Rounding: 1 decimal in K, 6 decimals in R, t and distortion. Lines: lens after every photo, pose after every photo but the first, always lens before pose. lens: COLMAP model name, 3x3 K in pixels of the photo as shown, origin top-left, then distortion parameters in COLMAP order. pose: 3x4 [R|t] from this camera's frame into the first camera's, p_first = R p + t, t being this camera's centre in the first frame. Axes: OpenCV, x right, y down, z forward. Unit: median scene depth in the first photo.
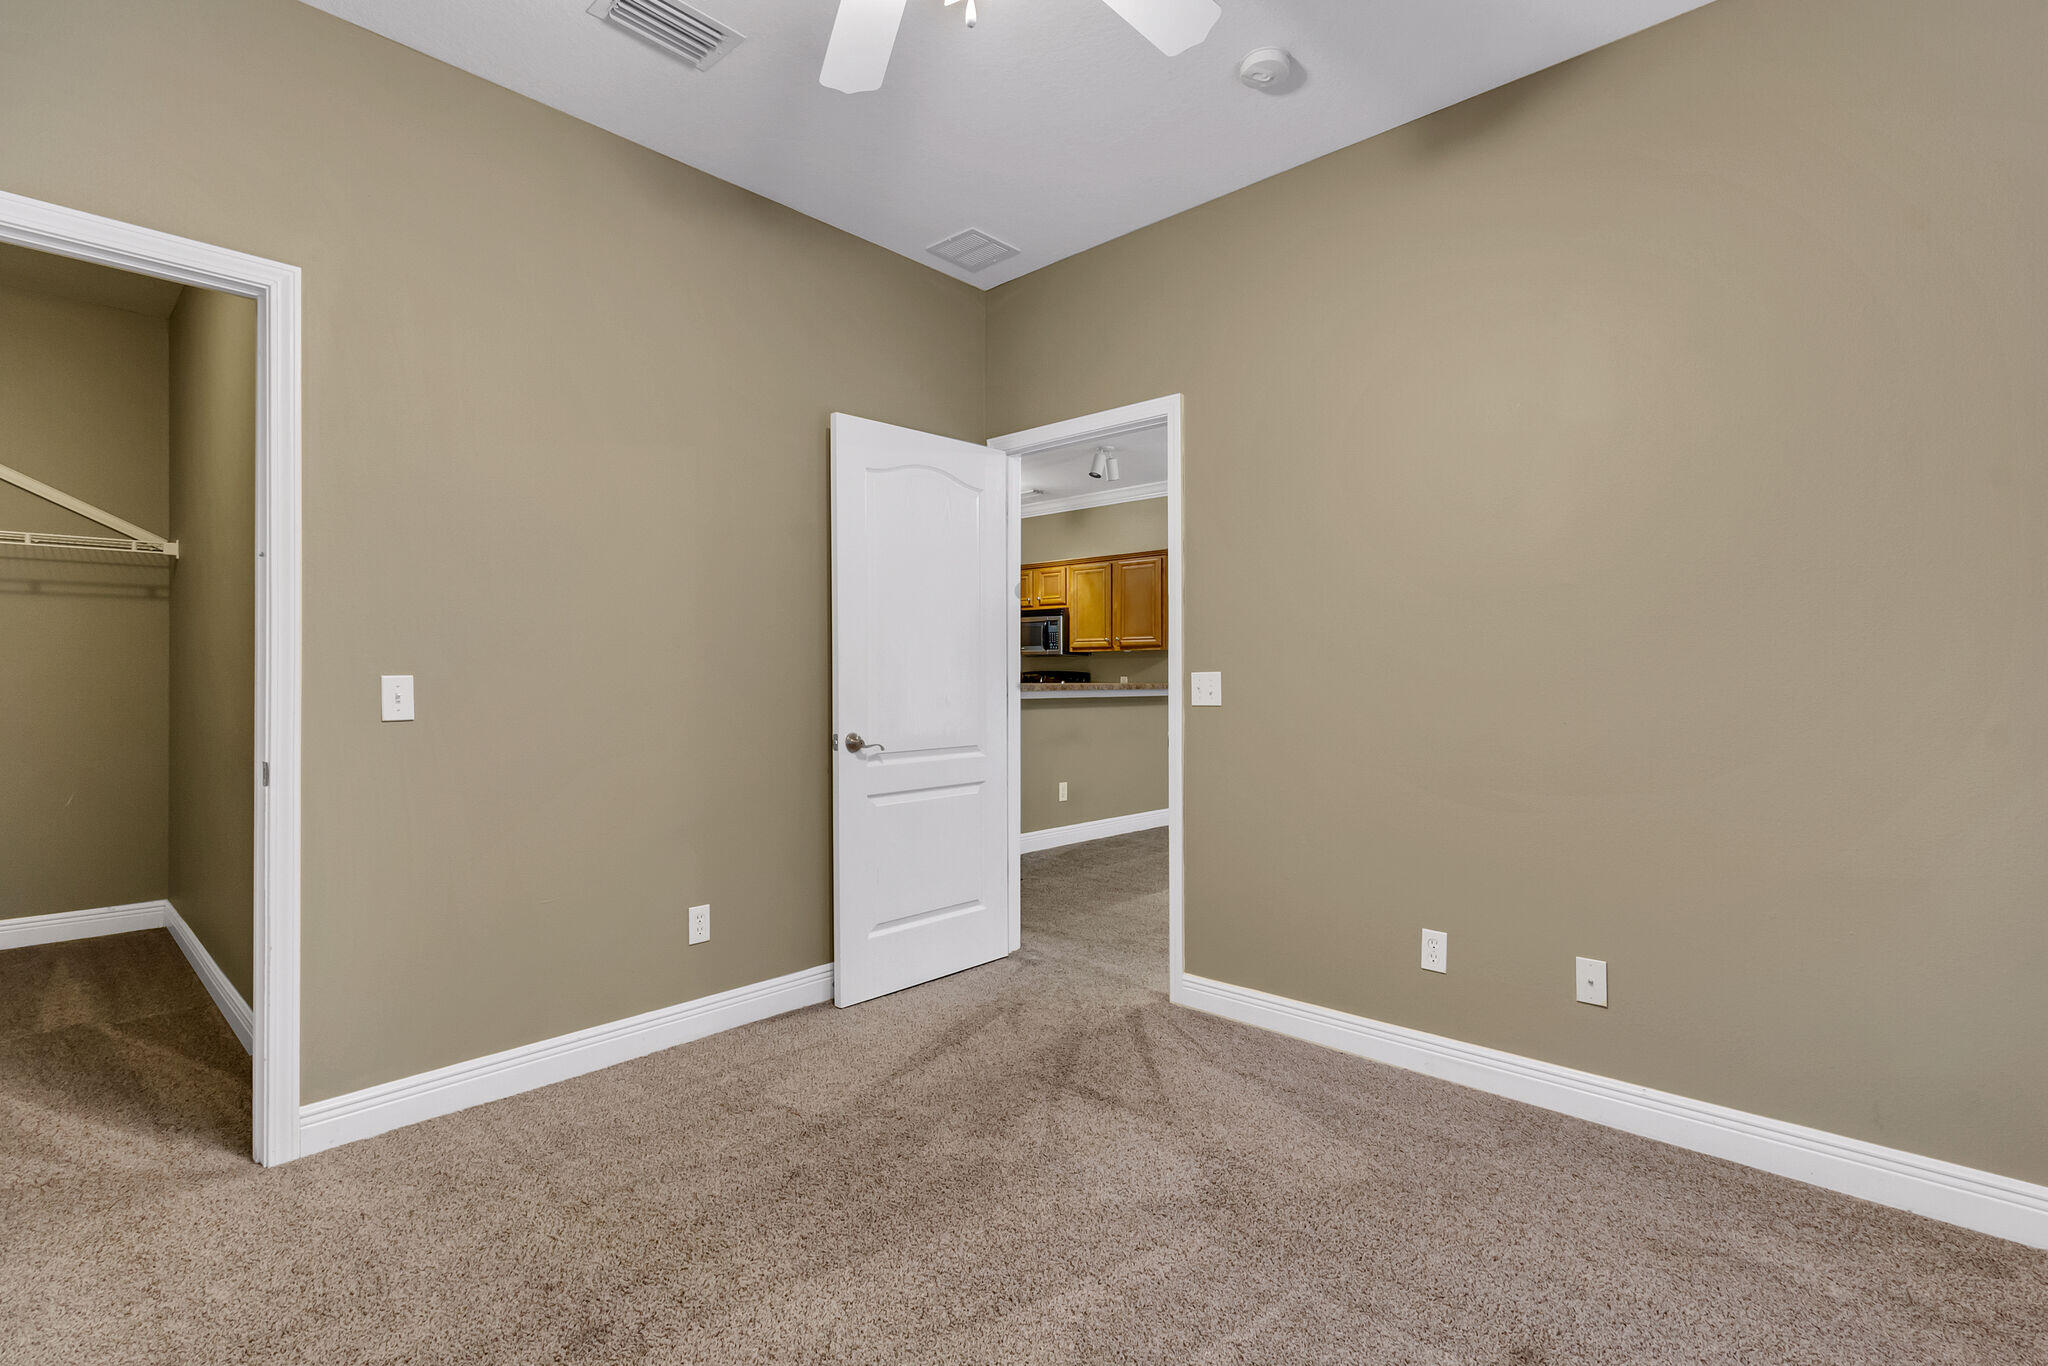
lens RADIAL K [[941.6, 0, 1015.7], [0, 941.6, 682.6], [0, 0, 1]] dist [0.000824, 0.000008]
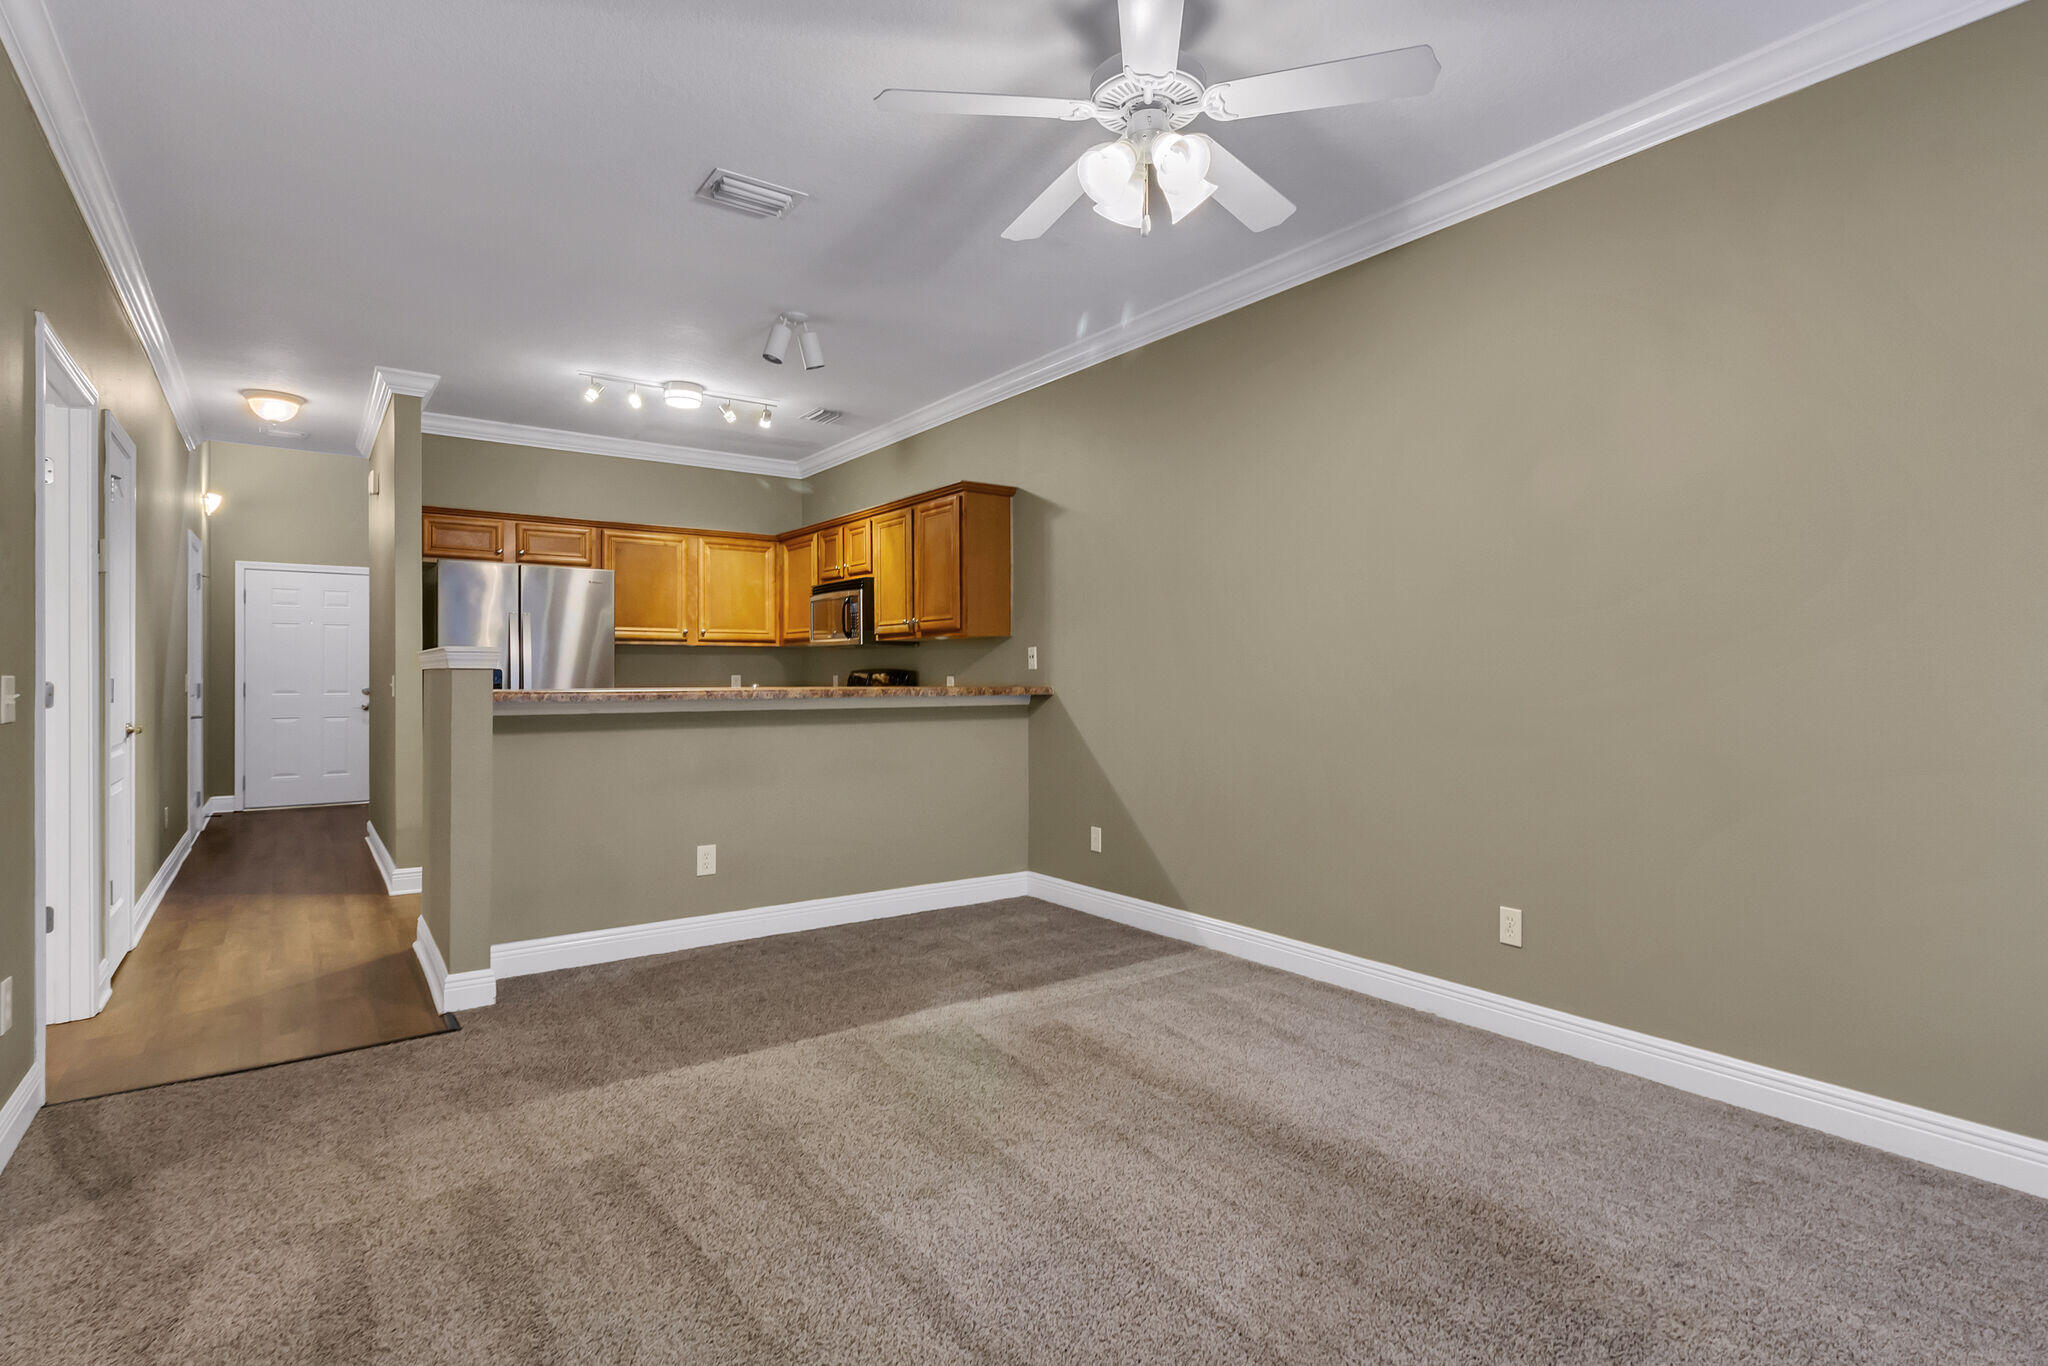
lens RADIAL K [[988.8, 0, 1023.8], [0, 988.8, 673.2], [0, 0, 1]] dist [0.023836, 0.000326]
pose [[0.981652, -0.001491, -0.190674, 0.304393], [-0.000590, 0.999941, -0.010854, -0.001114], [0.190679, 0.010767, 0.981593, 0.306186]]
